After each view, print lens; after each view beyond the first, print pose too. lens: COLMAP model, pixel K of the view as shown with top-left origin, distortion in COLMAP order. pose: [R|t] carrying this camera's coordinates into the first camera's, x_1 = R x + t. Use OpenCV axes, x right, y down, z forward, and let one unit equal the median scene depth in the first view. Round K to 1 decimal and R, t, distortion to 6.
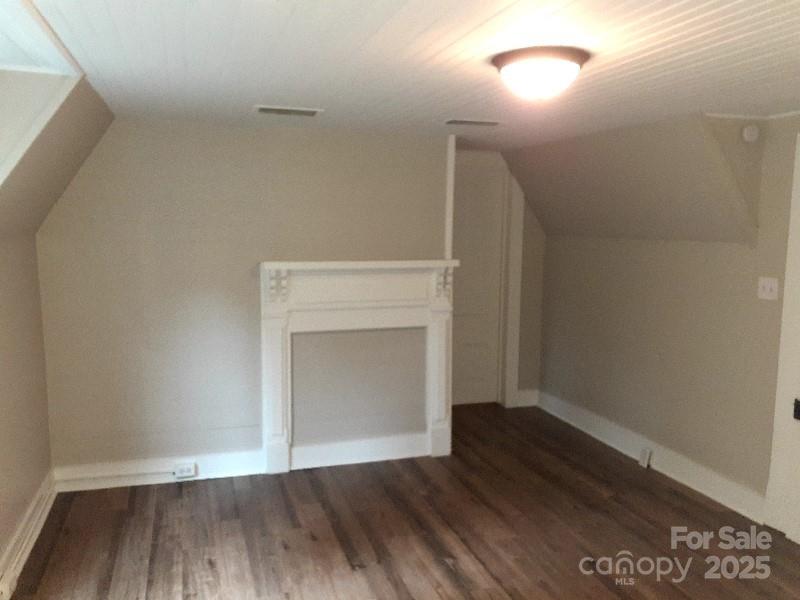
lens RADIAL K [[641.1, 0, 397.3], [0, 641.1, 299.1], [0, 0, 1]] dist [0.038936, -0.002482]
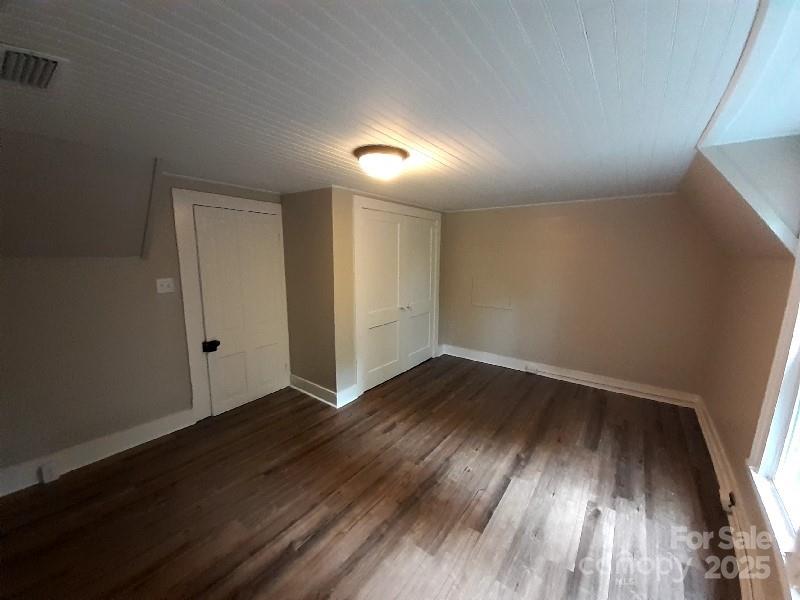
lens RADIAL K [[314.0, 0, 393.4], [0, 314.0, 304.6], [0, 0, 1]] dist [-0.003786, -0.000271]
pose [[-0.556674, -0.143947, 0.818164, -0.376515], [0.093032, 0.967875, 0.233586, -0.102803], [-0.825505, 0.206147, -0.525400, 1.013537]]
